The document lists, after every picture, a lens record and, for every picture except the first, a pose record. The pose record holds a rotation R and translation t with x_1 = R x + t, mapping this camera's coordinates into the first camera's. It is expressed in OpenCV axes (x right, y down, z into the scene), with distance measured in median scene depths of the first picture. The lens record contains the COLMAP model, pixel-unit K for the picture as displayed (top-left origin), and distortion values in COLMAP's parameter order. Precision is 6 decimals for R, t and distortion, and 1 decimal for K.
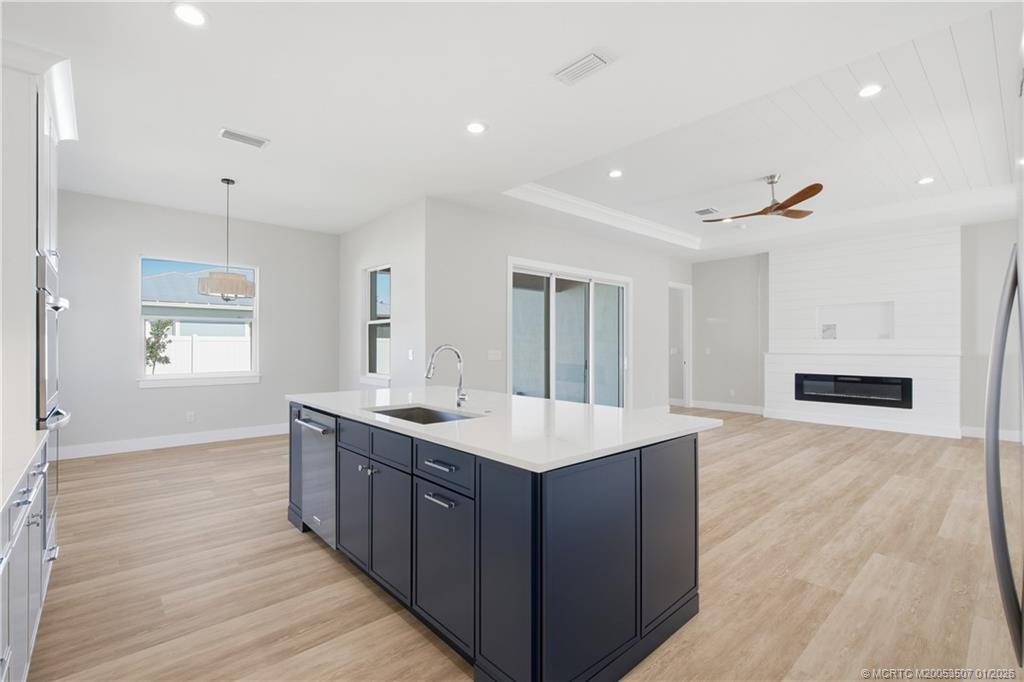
lens RADIAL K [[463.5, 0, 504.0], [0, 463.5, 344.3], [0, 0, 1]] dist [-0.001190, -0.001345]
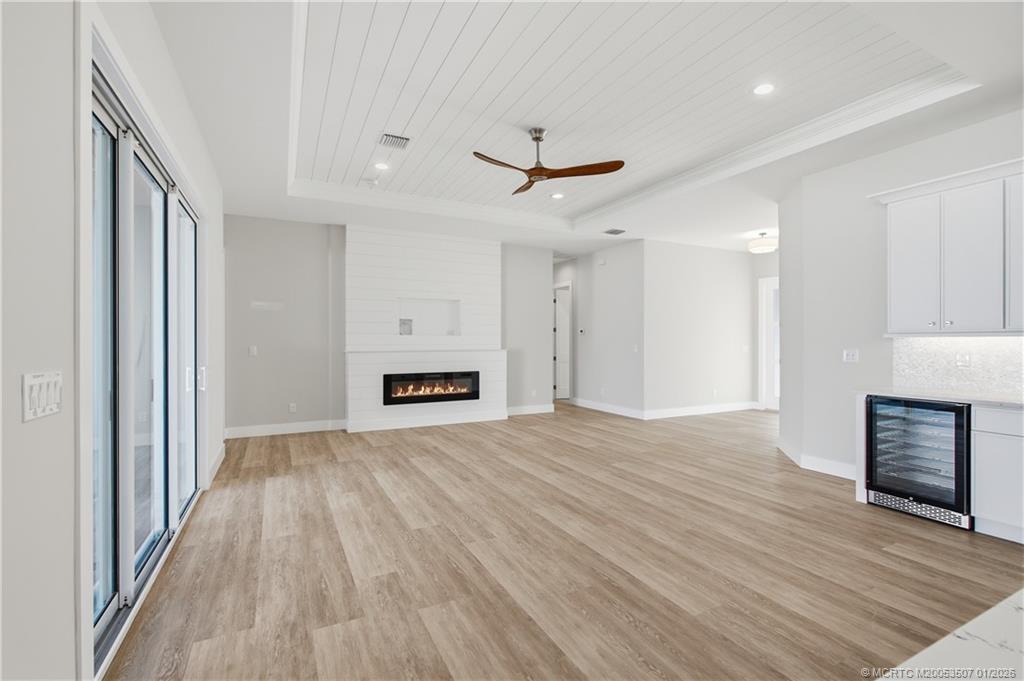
lens RADIAL K [[463.5, 0, 502.9], [0, 463.5, 342.7], [0, 0, 1]] dist [-0.001190, -0.001345]
pose [[0.265188, -0.004629, 0.964186, -0.186869], [-0.002324, 0.999983, 0.005440, -0.001214], [-0.964194, -0.003683, 0.265173, 0.747207]]
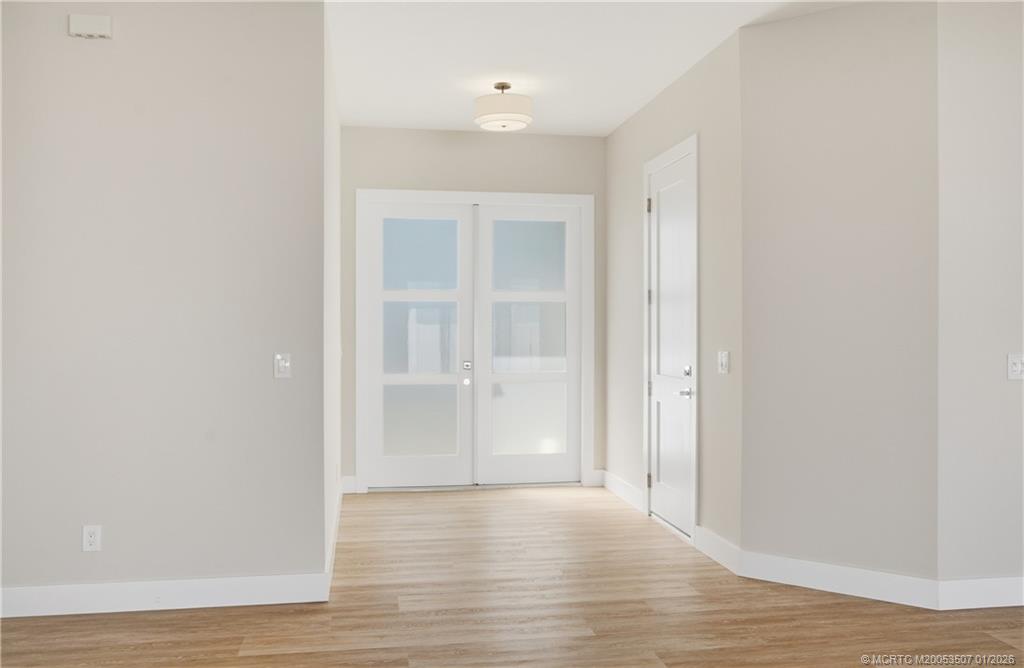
lens RADIAL K [[860.5, 0, 498.0], [0, 860.5, 328.7], [0, 0, 1]] dist [0.009014, -0.022751]
pose [[-0.845511, -0.001738, 0.533956, 0.648296], [-0.003029, 0.999994, -0.001540, -0.006373], [-0.533950, -0.002919, -0.845511, 1.234556]]
